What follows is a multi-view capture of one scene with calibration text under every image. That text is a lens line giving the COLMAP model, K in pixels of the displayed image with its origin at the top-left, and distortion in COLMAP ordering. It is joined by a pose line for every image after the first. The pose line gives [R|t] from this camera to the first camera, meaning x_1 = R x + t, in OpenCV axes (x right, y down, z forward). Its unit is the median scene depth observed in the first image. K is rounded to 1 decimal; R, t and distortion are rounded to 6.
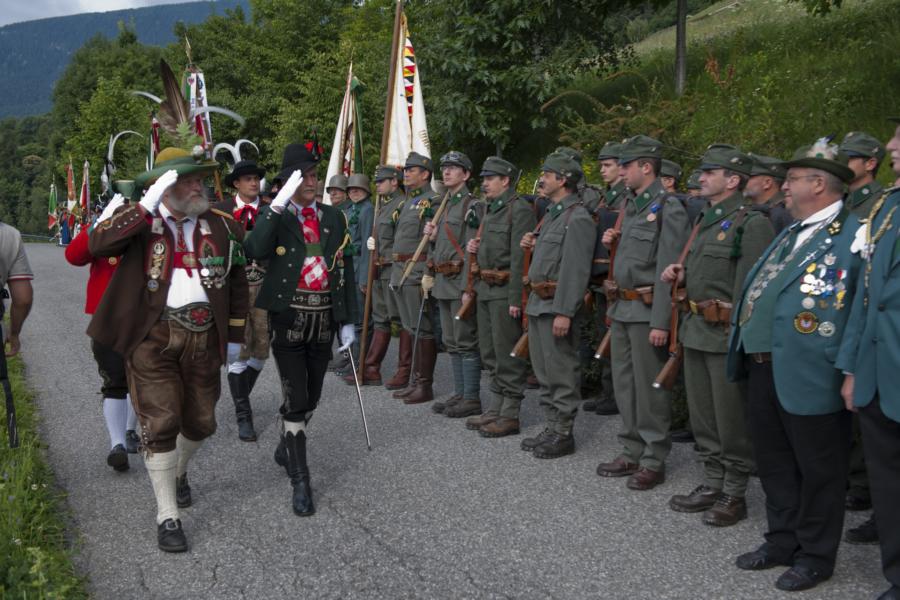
lens RADIAL K [[1024.4, 0, 427.8], [0, 1024.4, 286.4], [0, 0, 1]] dist [0.130778, 0.000000]
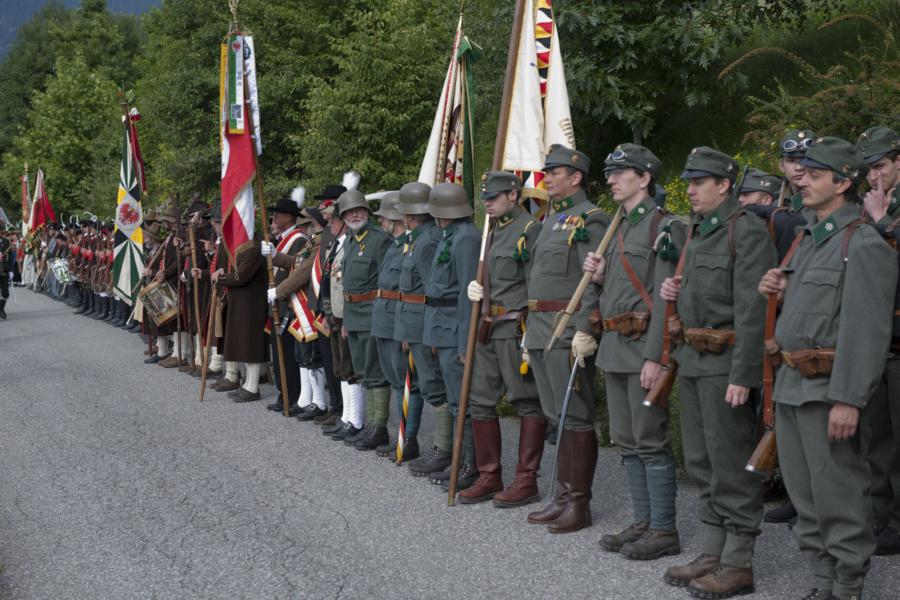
lens RADIAL K [[1360.6, 0, 442.3], [0, 1360.6, 276.7], [0, 0, 1]] dist [0.169929, 0.000000]
pose [[0.999293, -0.022014, -0.030488, -0.065784], [0.020946, 0.999171, -0.034916, -0.019736], [0.031231, 0.034253, 0.998925, 0.144307]]
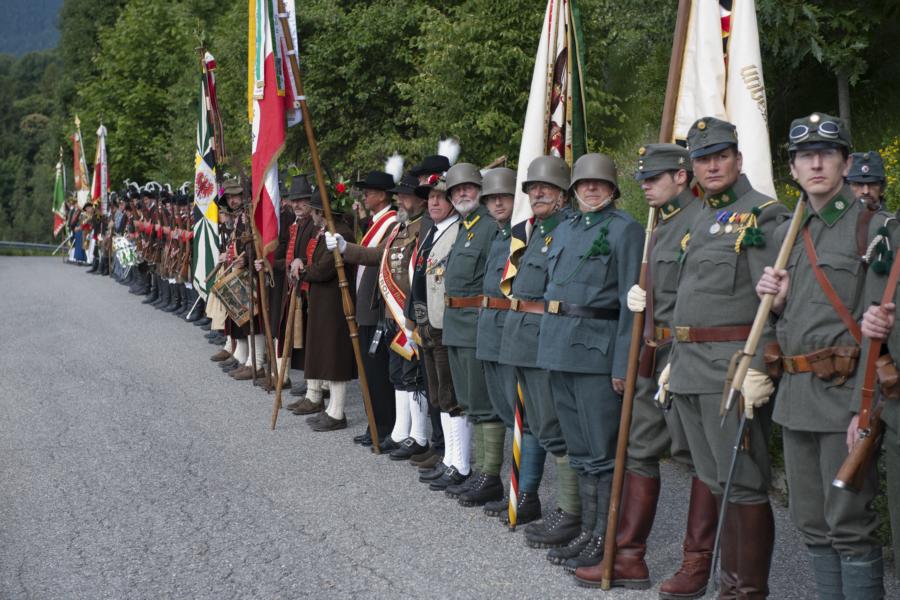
lens RADIAL K [[1678.3, 0, 442.7], [0, 1678.3, 266.6], [0, 0, 1]] dist [0.133917, 0.000000]
pose [[0.991586, -0.018987, -0.128046, -0.044211], [0.015906, 0.999560, -0.025042, -0.044150], [0.128465, 0.022795, 0.991452, 0.229524]]
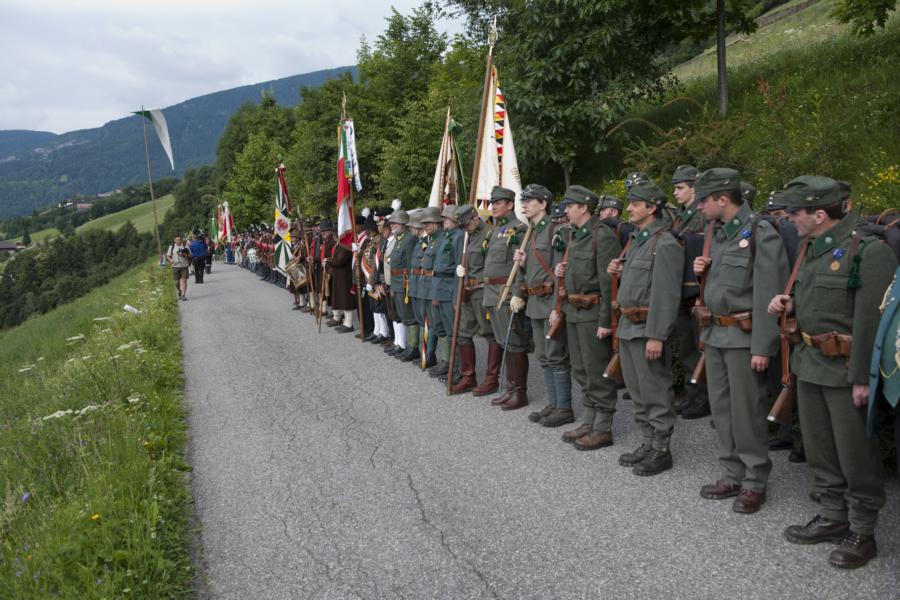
lens RADIAL K [[784.8, 0, 440.0], [0, 784.8, 275.6], [0, 0, 1]] dist [0.041354, 0.000884]
pose [[0.995016, -0.055373, -0.082926, -0.012611], [0.055477, 0.998459, -0.001049, -0.038502], [0.082857, -0.003557, 0.996555, 0.158401]]
